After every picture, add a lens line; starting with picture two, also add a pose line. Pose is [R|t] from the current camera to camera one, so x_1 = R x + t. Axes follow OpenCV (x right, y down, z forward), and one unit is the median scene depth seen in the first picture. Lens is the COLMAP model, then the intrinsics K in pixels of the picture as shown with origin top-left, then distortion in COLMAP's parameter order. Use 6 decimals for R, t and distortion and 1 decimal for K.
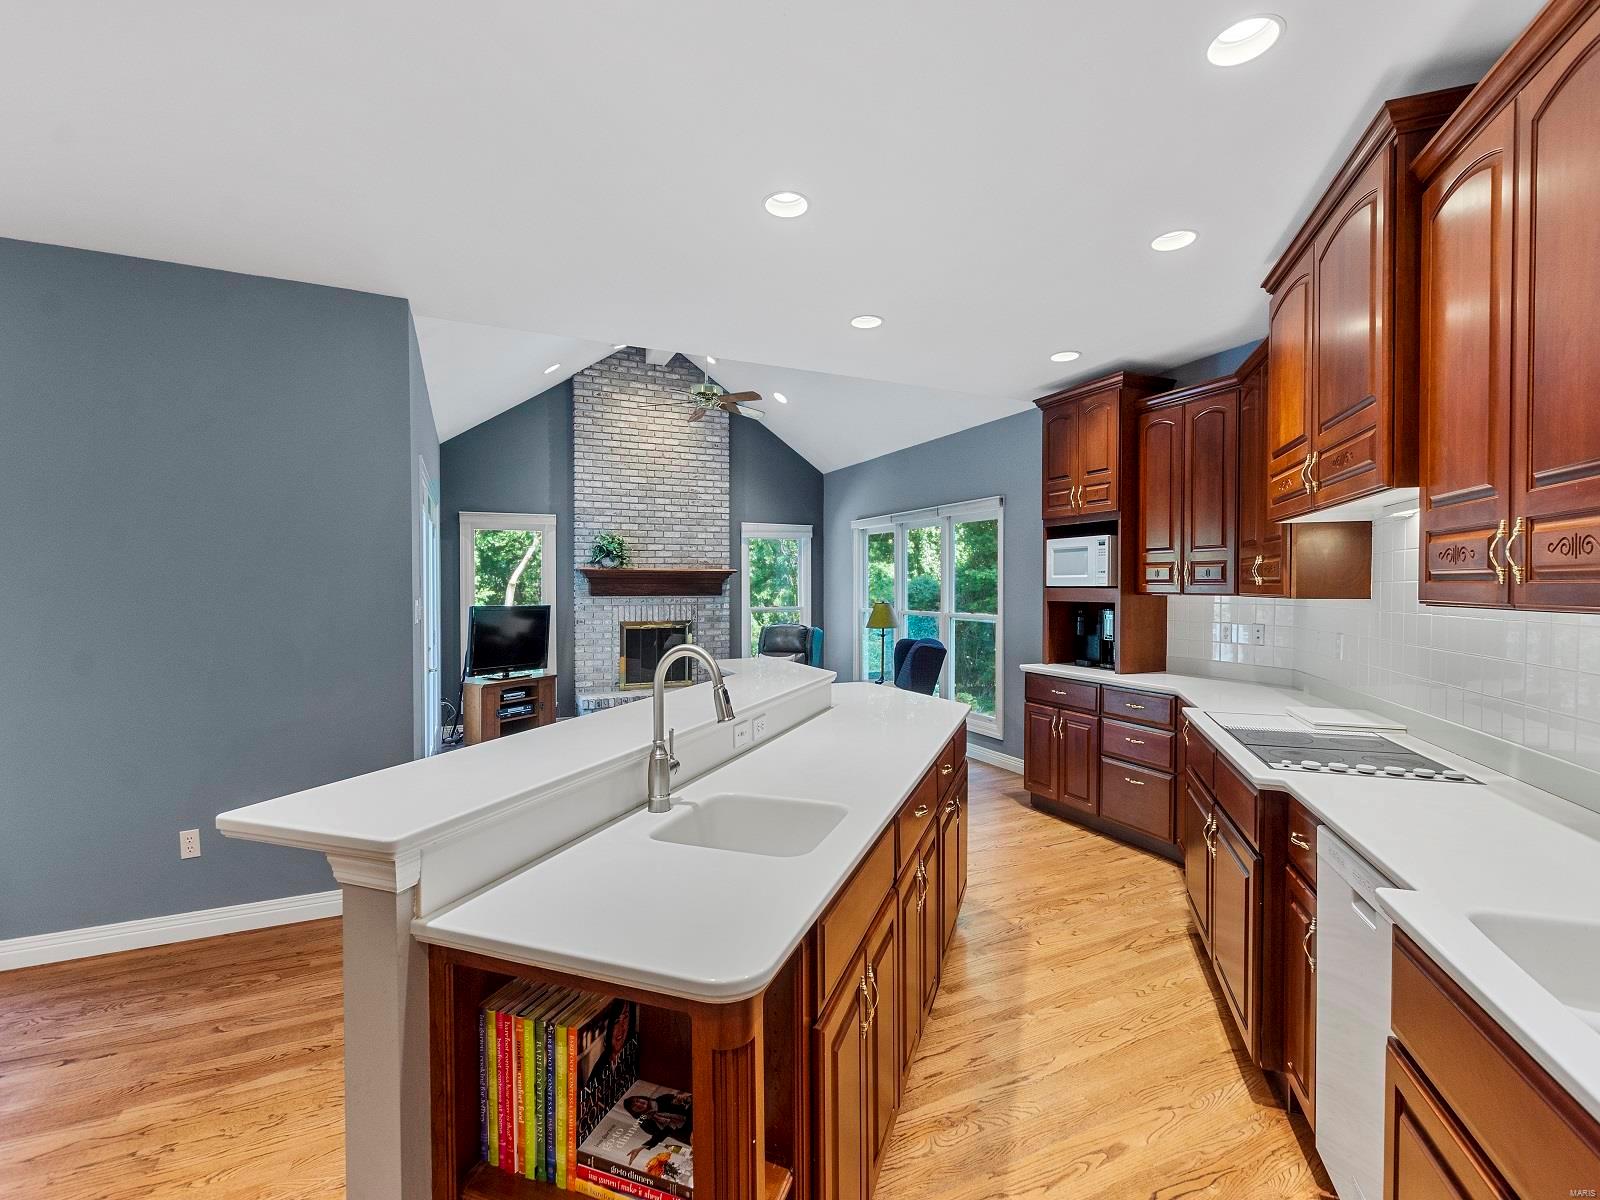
lens RADIAL K [[713.7, 0, 801.2], [0, 713.7, 600.8], [0, 0, 1]] dist [0.002097, 0.000499]
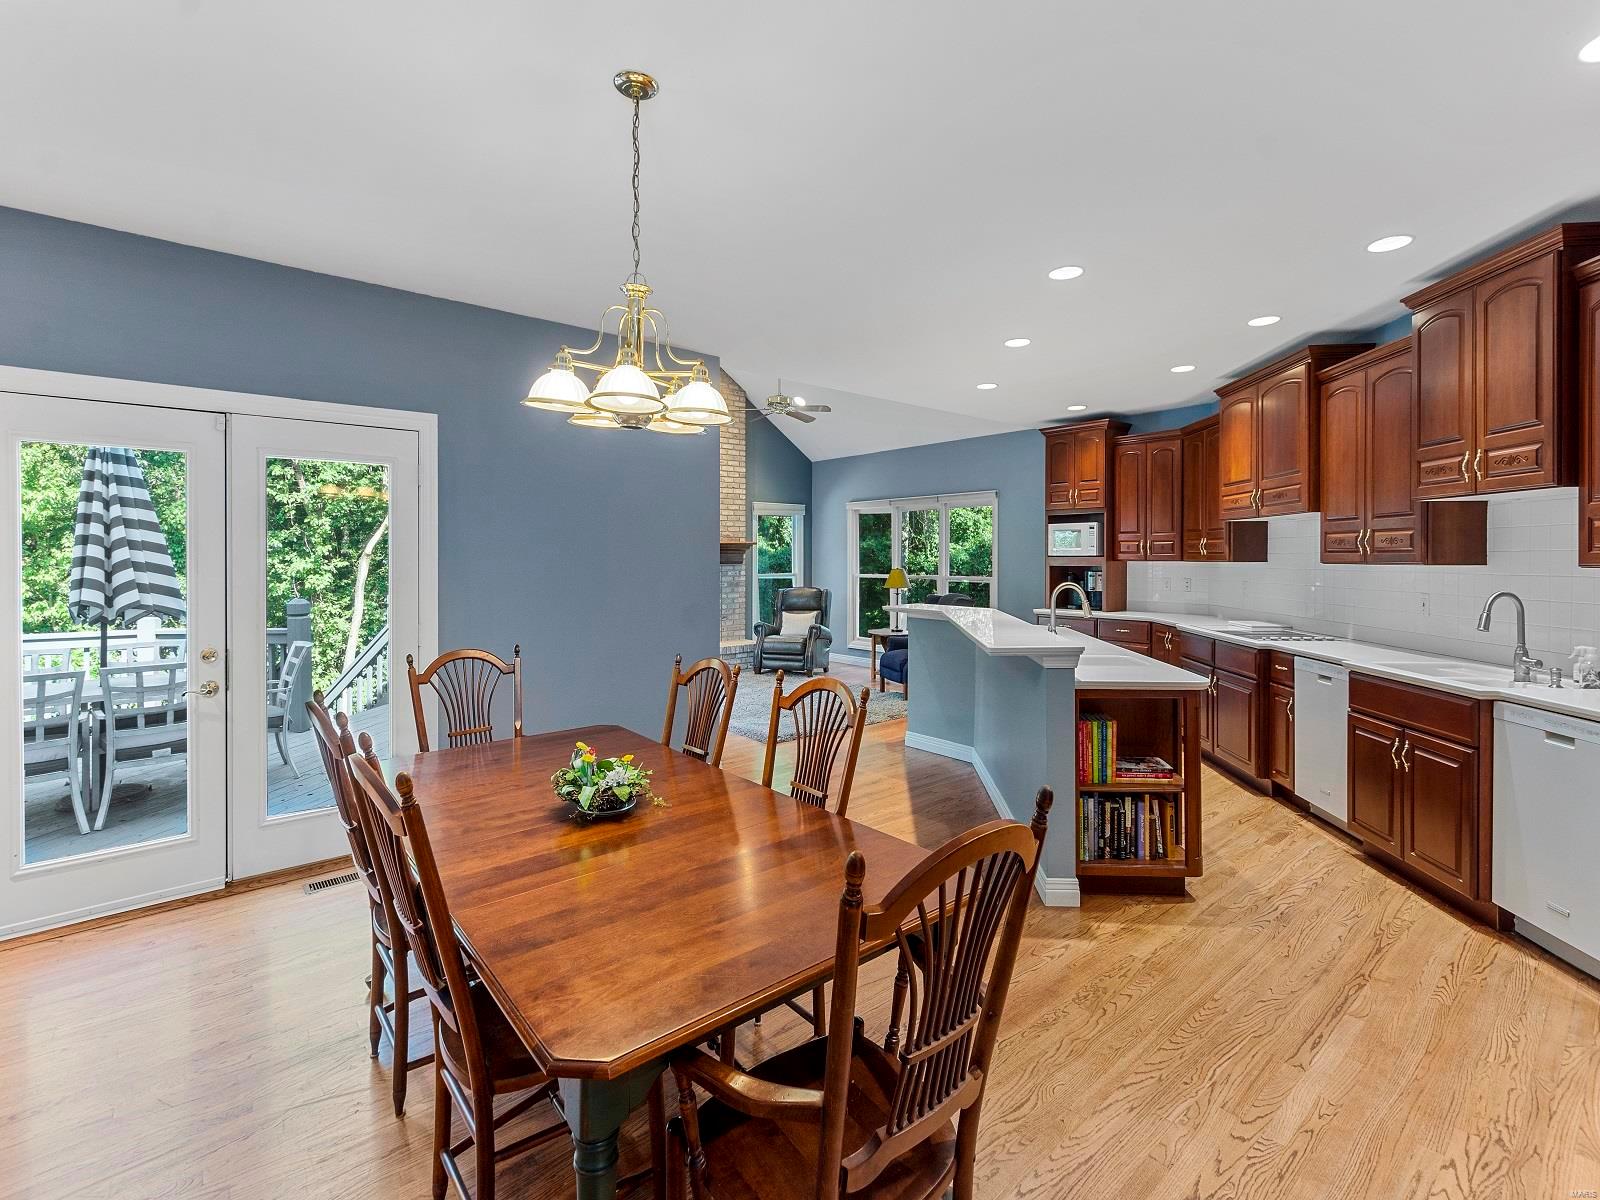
lens RADIAL K [[713.7, 0, 839.1], [0, 713.7, 557.8], [0, 0, 1]] dist [0.002097, 0.000499]
pose [[0.963835, -0.000473, 0.266498, -0.501675], [0.005397, 0.999828, -0.017746, 0.007933], [-0.266444, 0.018542, 0.963672, -0.322930]]
